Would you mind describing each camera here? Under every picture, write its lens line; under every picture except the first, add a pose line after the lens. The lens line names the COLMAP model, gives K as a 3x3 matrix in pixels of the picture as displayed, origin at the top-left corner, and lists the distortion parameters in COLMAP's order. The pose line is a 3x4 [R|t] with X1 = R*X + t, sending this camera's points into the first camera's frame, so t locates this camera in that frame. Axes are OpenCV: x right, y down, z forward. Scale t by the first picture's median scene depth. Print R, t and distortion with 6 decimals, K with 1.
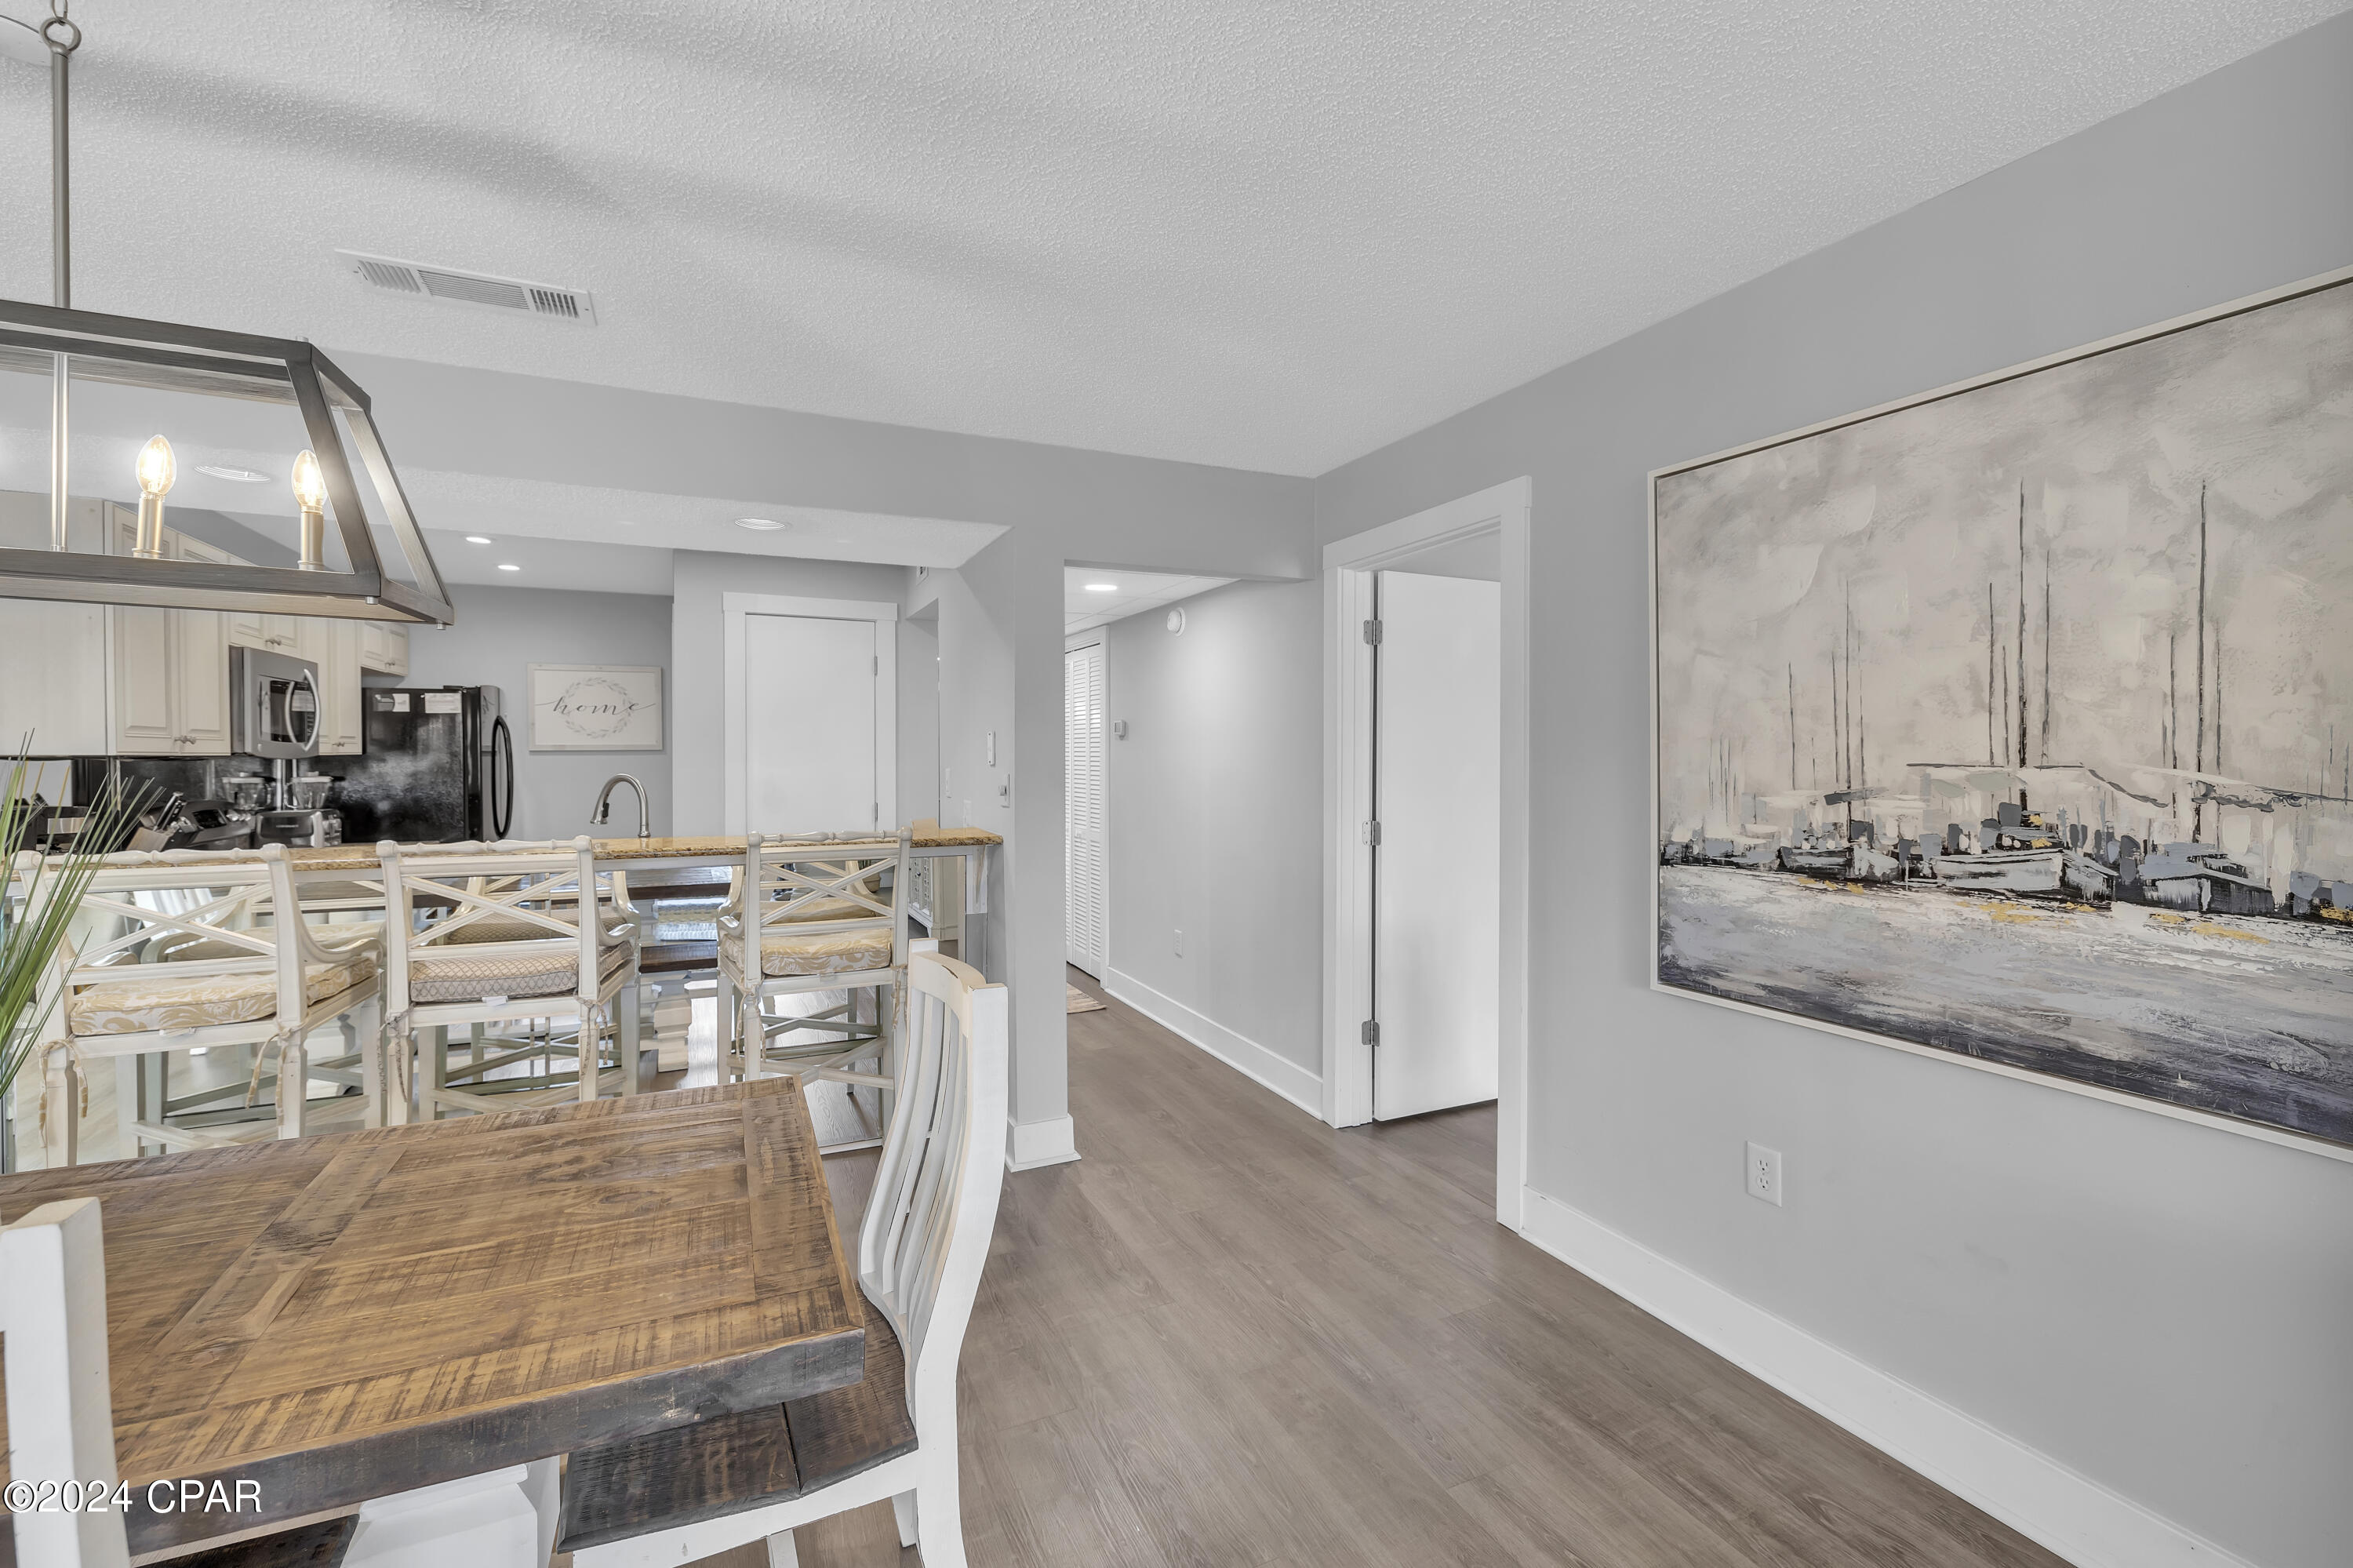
lens RADIAL K [[1004.7, 0, 1170.1], [0, 1004.7, 760.3], [0, 0, 1]] dist [-0.002048, -0.000116]
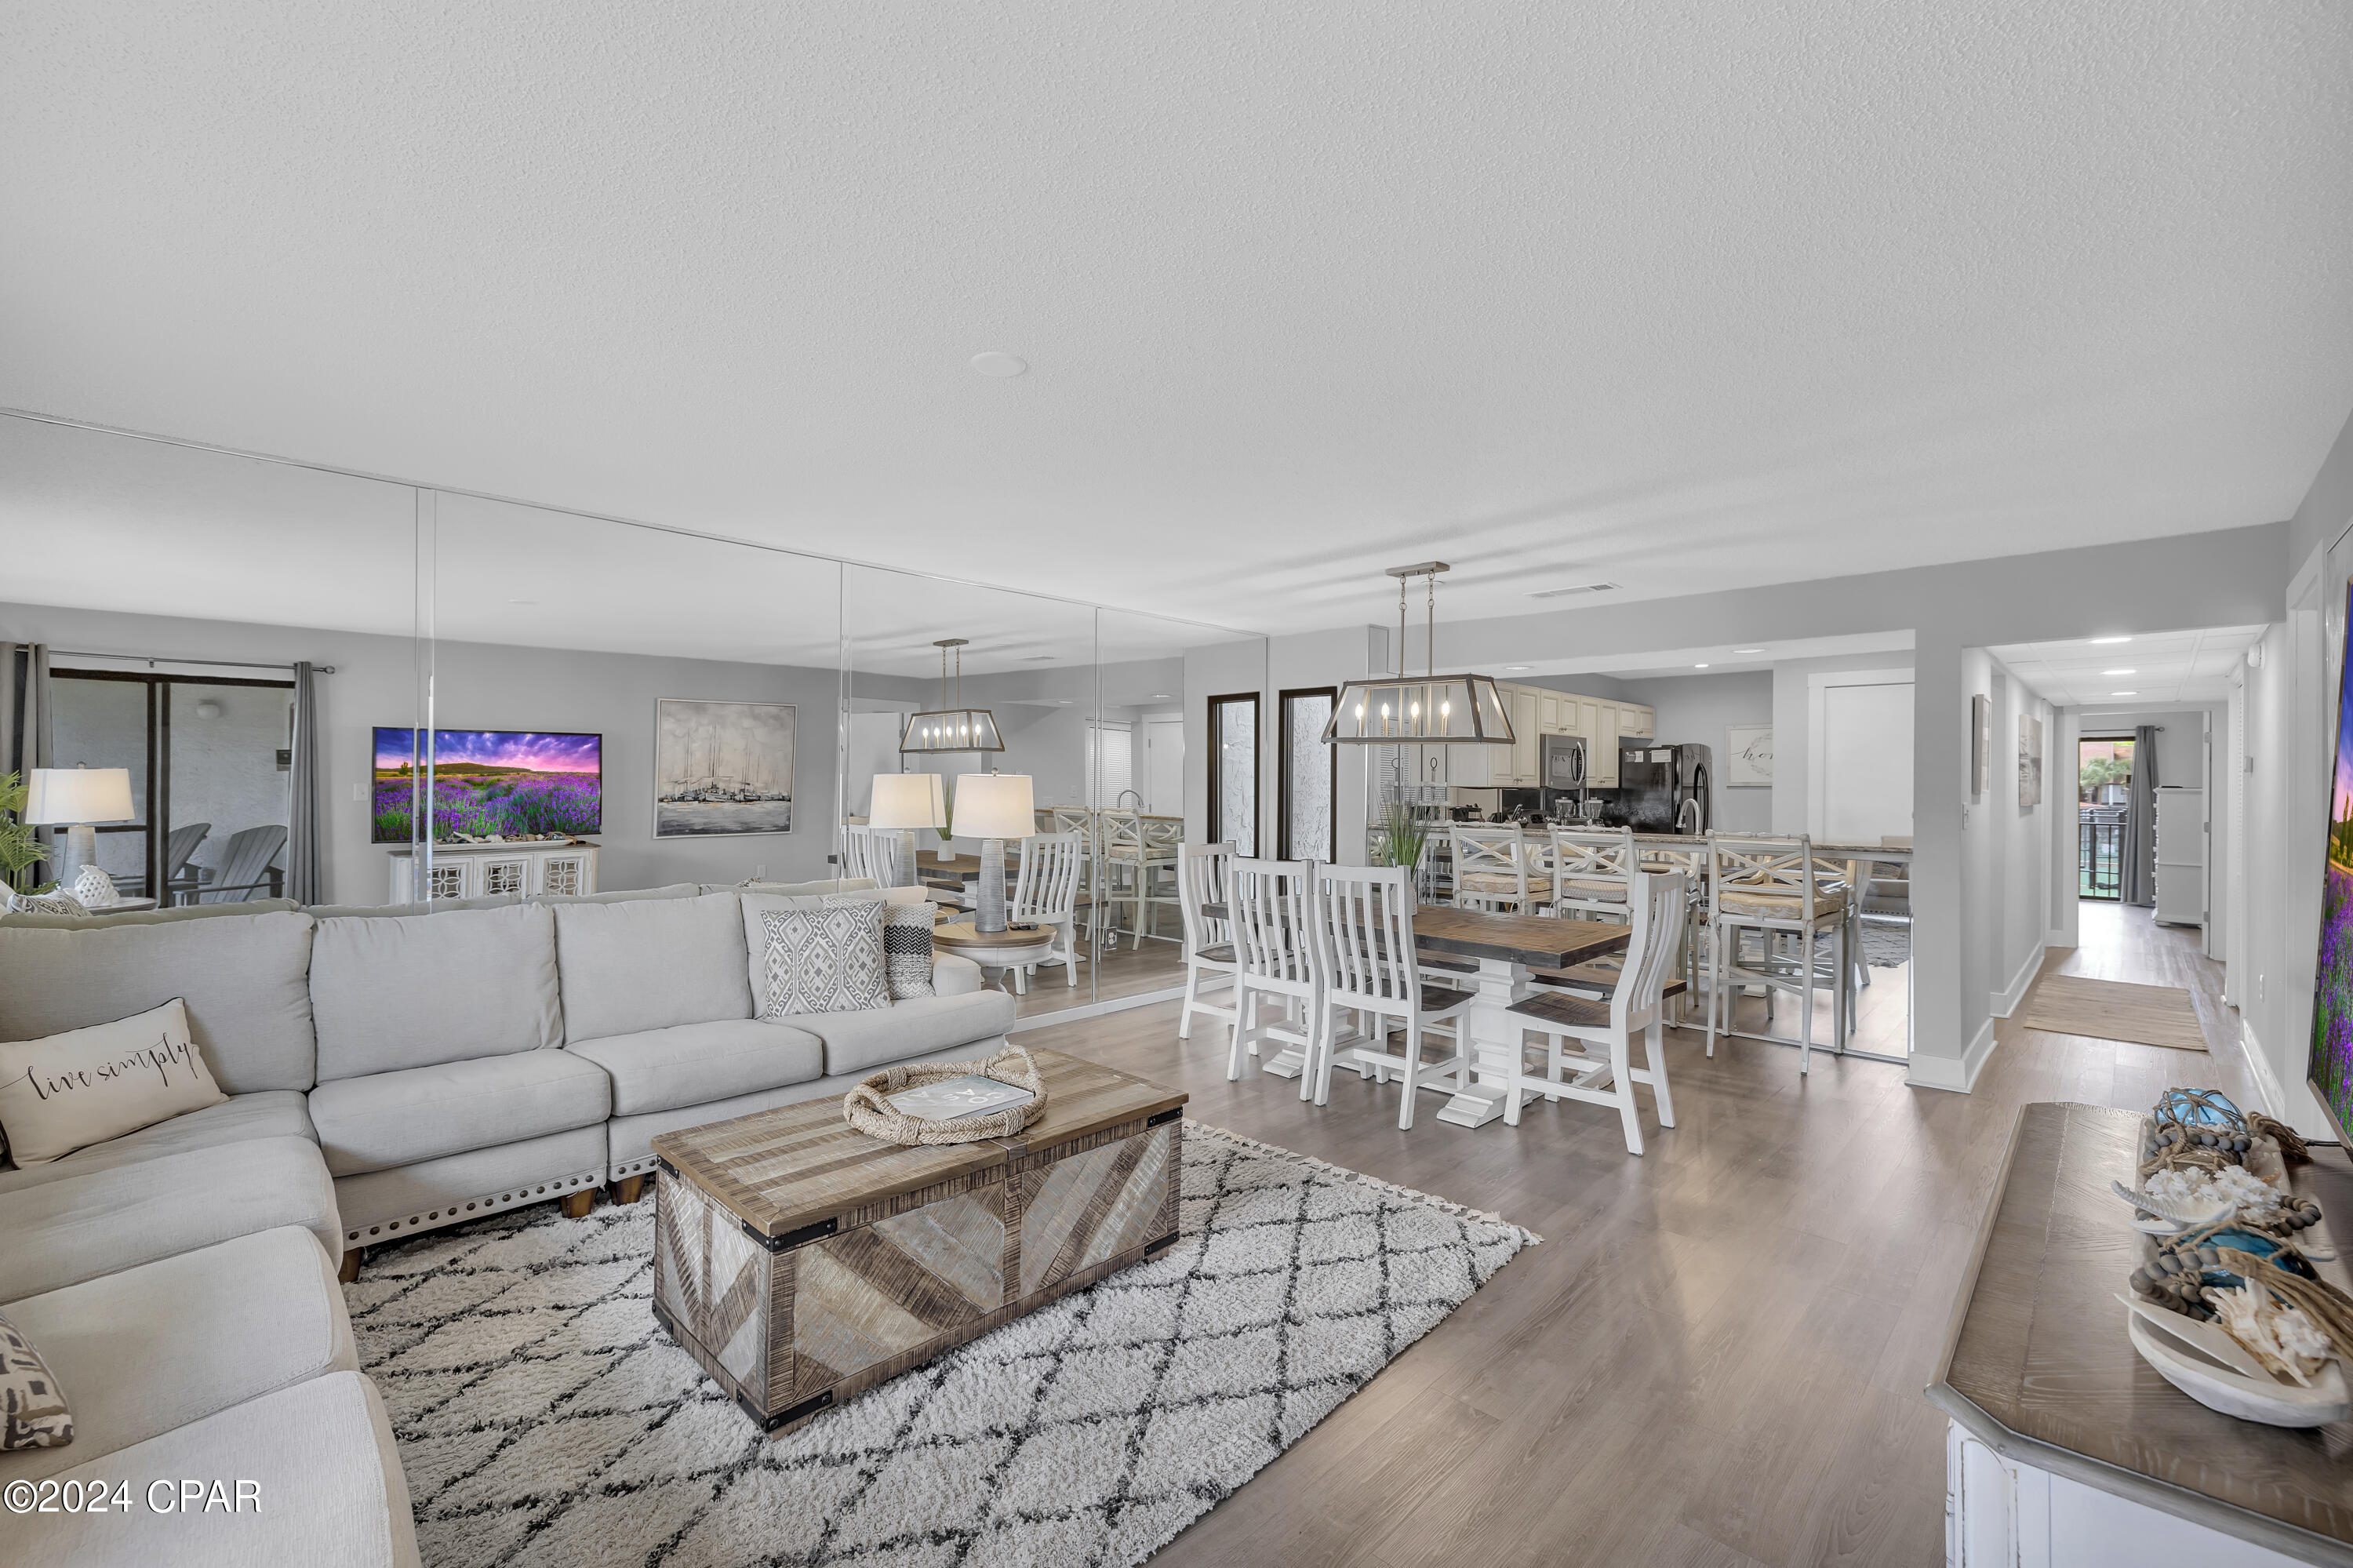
lens RADIAL K [[988.2, 0, 1177.7], [0, 988.2, 779.9], [0, 0, 1]] dist [-0.001087, -0.000389]
pose [[0.355015, 0.002003, -0.934858, 1.183464], [-0.016259, 0.999860, -0.004032, 0.000806], [0.934719, 0.016631, 0.354998, -0.706516]]
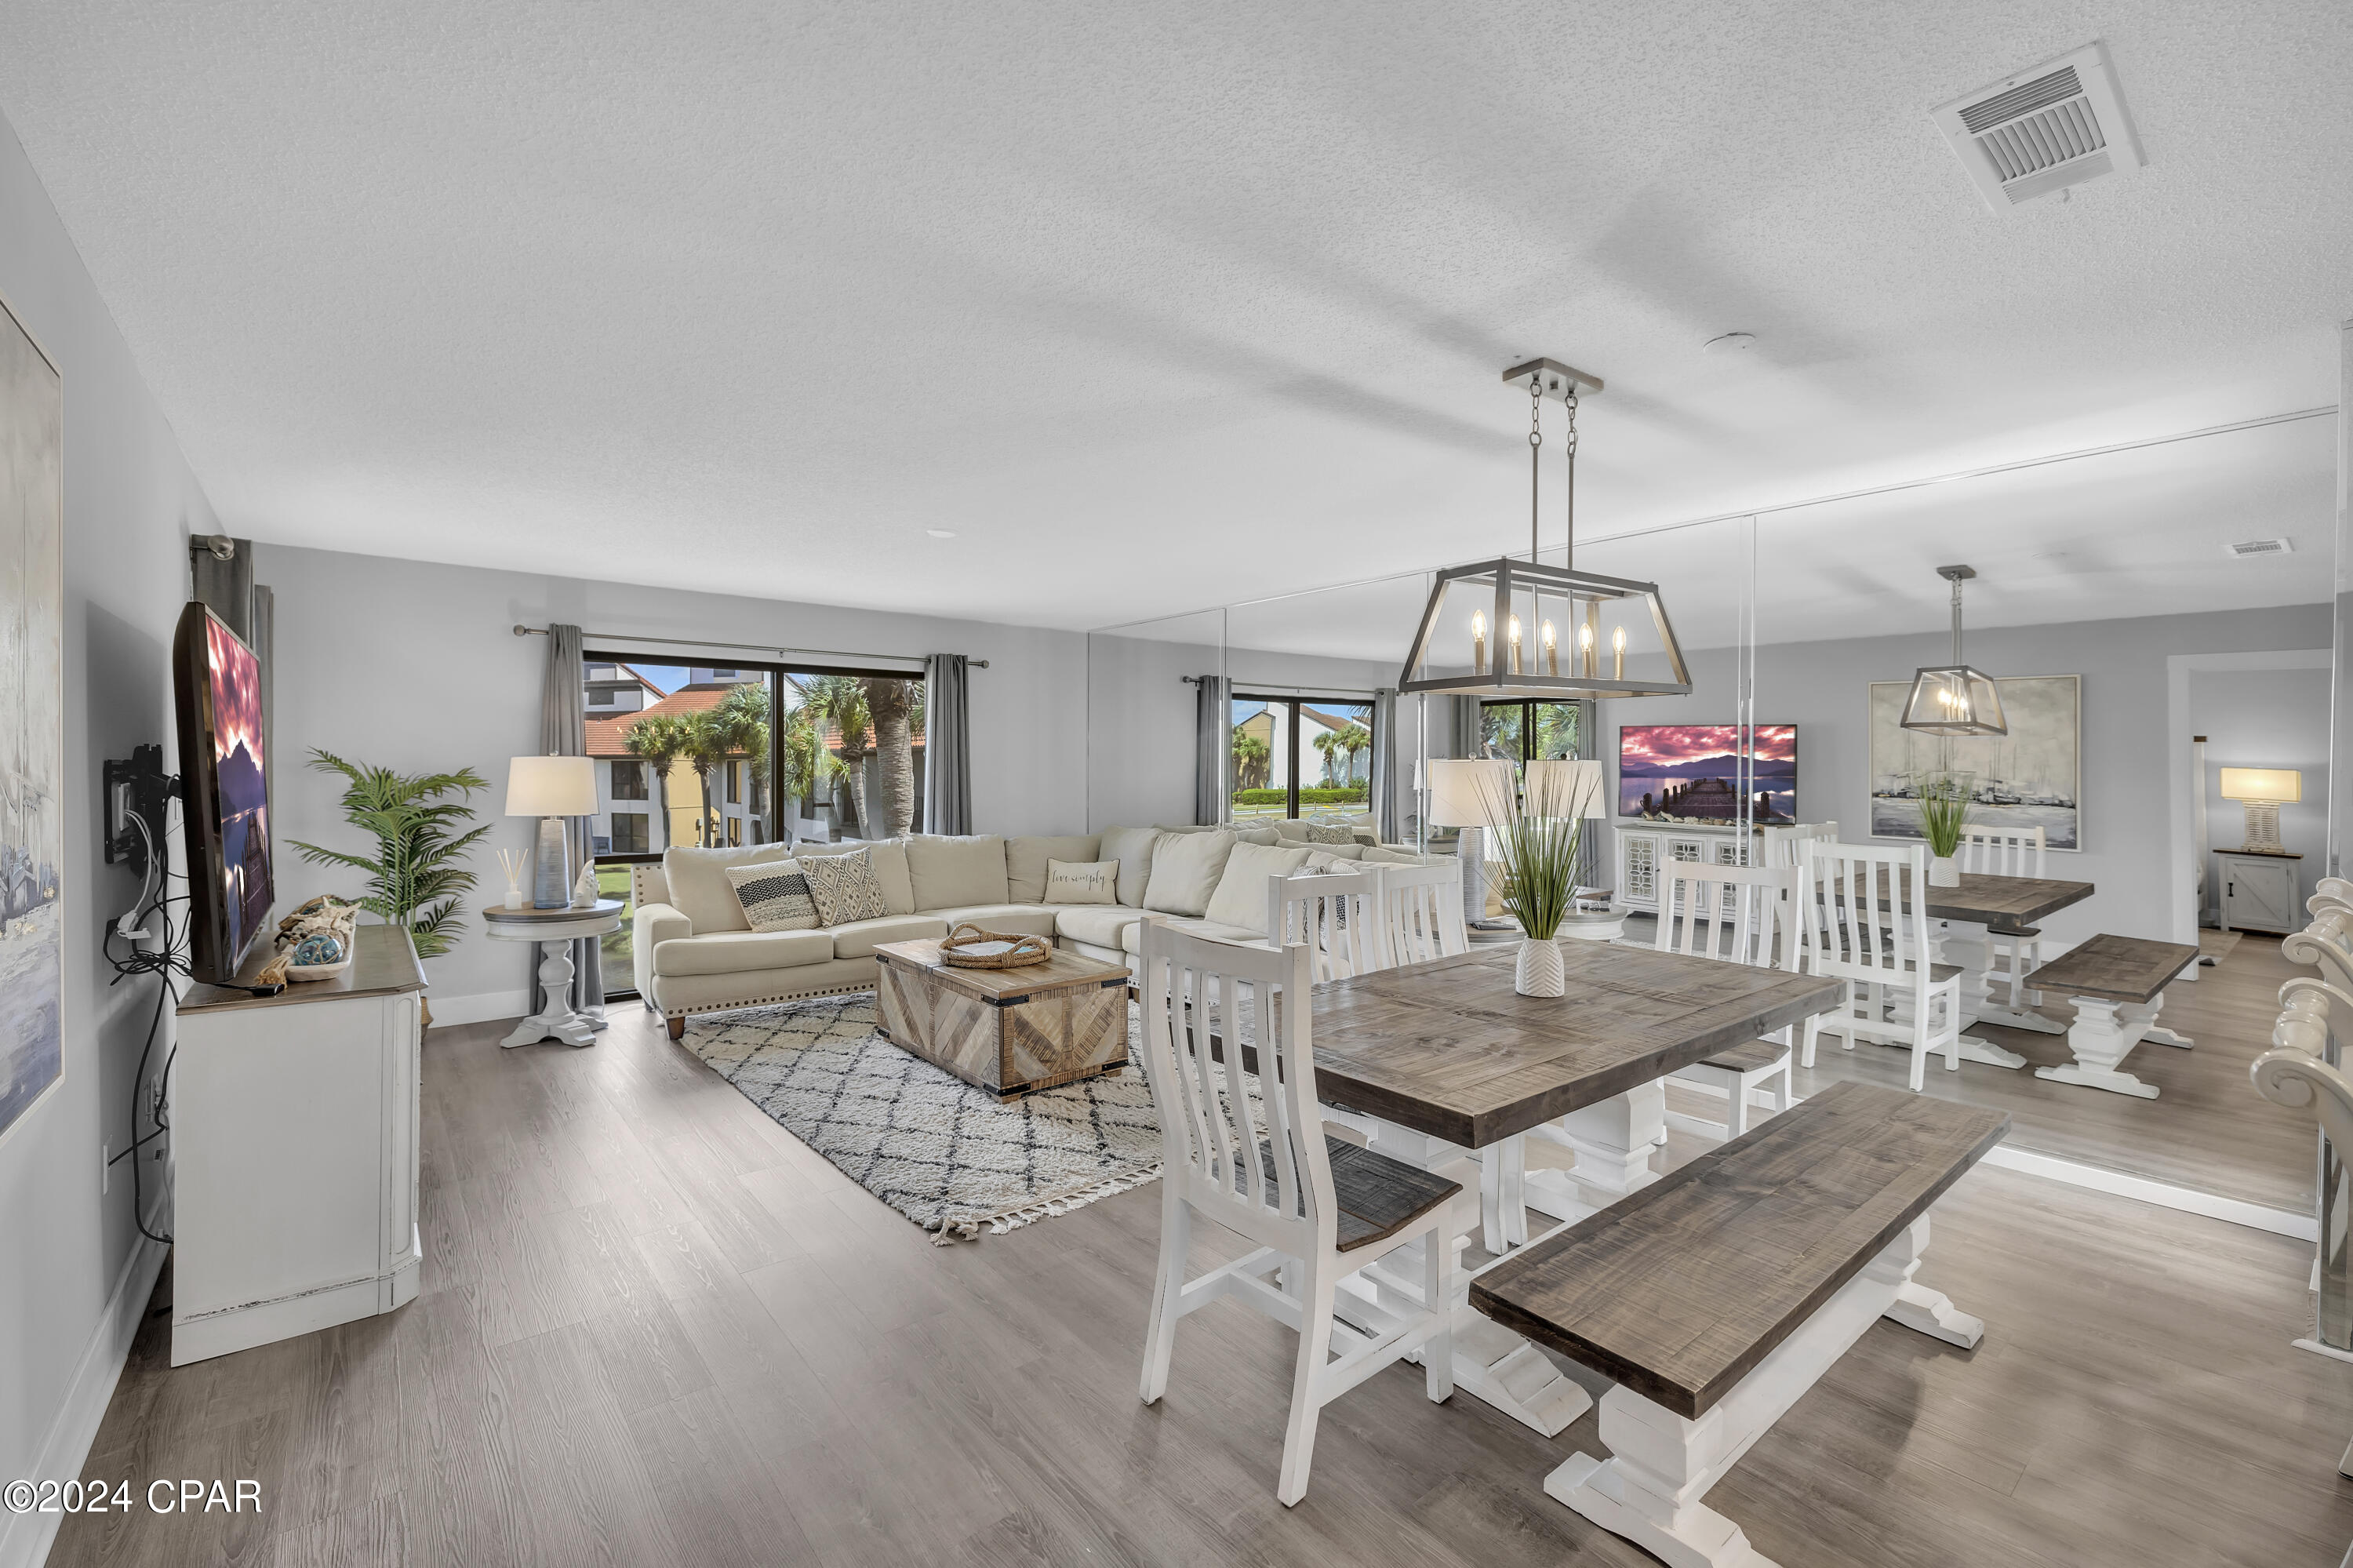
lens RADIAL K [[997.3, 0, 1176.5], [0, 997.3, 784.0], [0, 0, 1]] dist [-0.001210, 0.000069]
pose [[-0.969003, -0.001708, -0.247041, 0.103169], [-0.008034, 0.999665, 0.024602, -0.009393], [0.246917, 0.025824, -0.968693, 1.577447]]
